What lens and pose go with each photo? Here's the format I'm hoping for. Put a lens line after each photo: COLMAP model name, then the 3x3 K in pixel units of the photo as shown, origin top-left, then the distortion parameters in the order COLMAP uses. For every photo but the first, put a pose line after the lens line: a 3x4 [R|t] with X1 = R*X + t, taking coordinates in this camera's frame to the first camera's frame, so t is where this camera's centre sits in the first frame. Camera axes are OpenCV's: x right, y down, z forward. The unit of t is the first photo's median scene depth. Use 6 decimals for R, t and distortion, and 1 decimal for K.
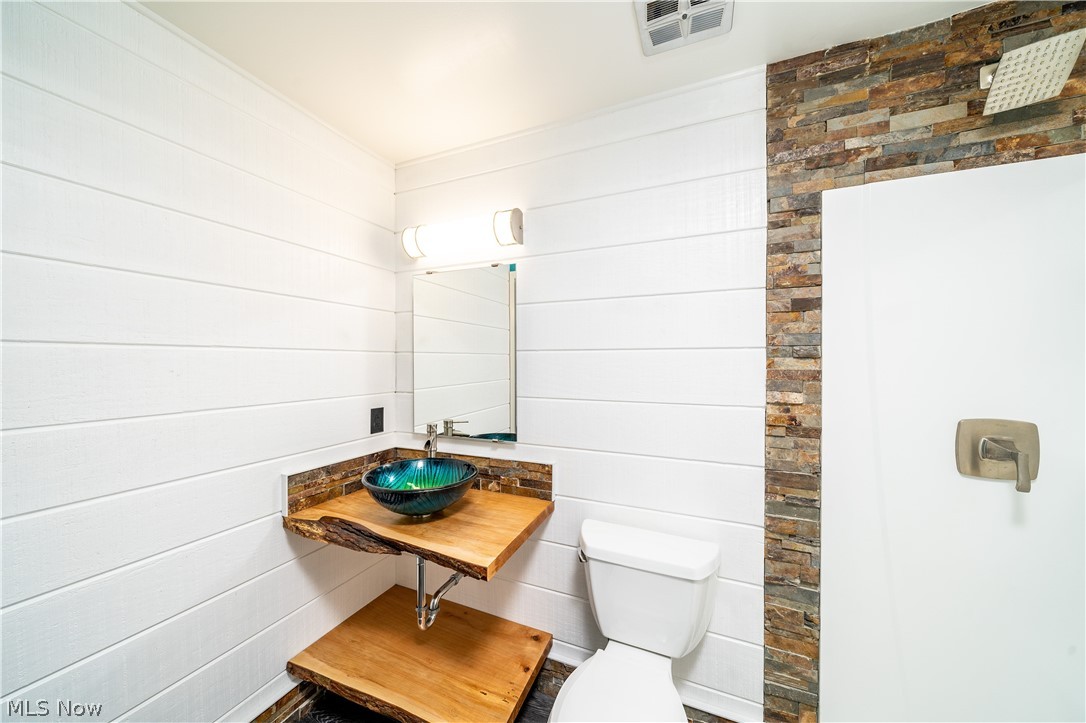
lens RADIAL K [[382.1, 0, 544.0], [0, 382.1, 356.3], [0, 0, 1]] dist [-0.001754, -0.000127]
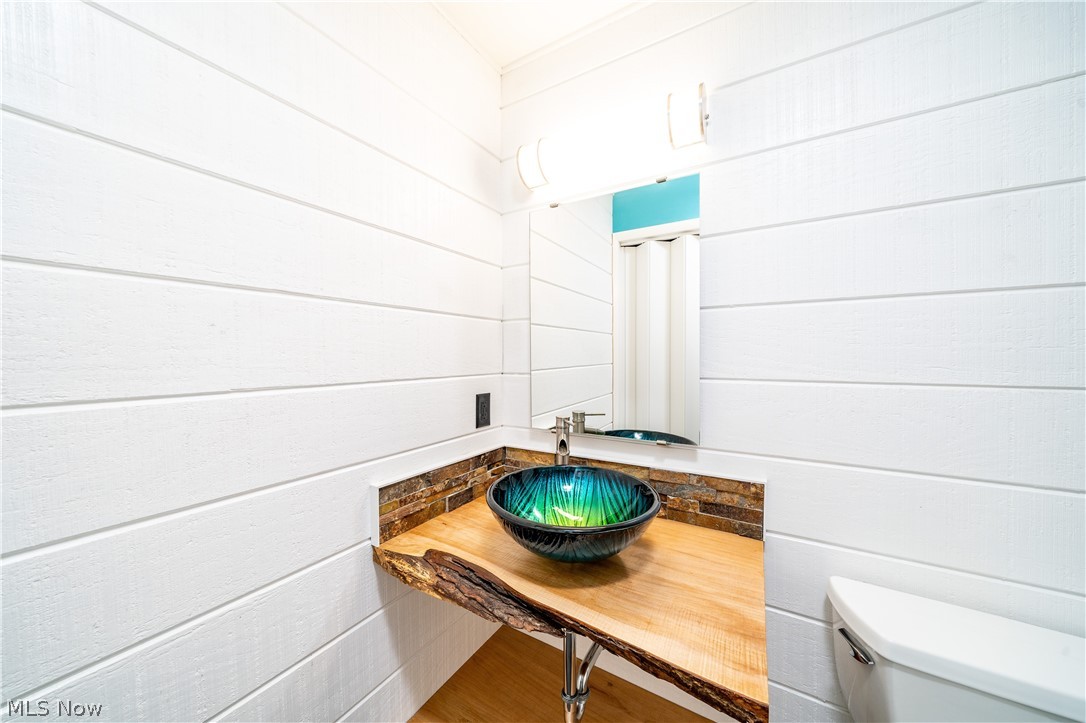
lens RADIAL K [[382.1, 0, 544.0], [0, 382.1, 356.3], [0, 0, 1]] dist [-0.001754, -0.000127]
pose [[0.990895, -0.002685, -0.134606, -0.257752], [0.004988, 0.999847, 0.016775, 0.059916], [0.134541, -0.017293, 0.990757, 0.330054]]
